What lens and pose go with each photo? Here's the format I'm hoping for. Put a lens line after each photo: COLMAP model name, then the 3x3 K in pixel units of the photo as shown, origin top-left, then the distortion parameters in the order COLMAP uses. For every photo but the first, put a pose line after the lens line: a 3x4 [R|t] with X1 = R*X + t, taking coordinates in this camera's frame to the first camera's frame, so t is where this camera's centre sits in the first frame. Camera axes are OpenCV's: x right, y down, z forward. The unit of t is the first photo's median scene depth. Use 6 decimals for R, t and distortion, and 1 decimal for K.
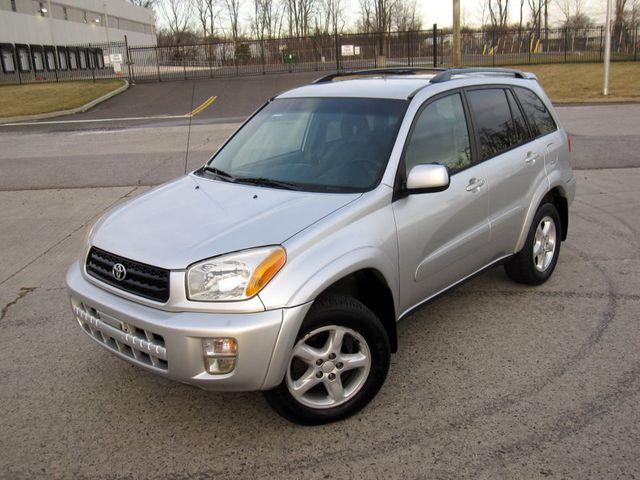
lens RADIAL K [[642.6, 0, 320.0], [0, 642.6, 240.0], [0, 0, 1]] dist [-0.061704, 0.014577]
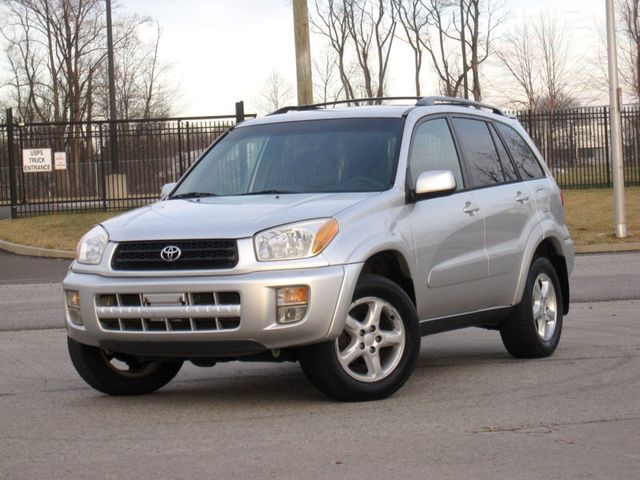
lens RADIAL K [[1933.9, 0, 320.0], [0, 1933.9, 240.0], [0, 0, 1]] dist [-0.025079, -0.284475]
pose [[0.968894, 0.001492, 0.247472, -0.606596], [0.064015, 0.964437, -0.256444, 0.603099], [-0.239054, 0.264309, 0.934342, -1.427874]]
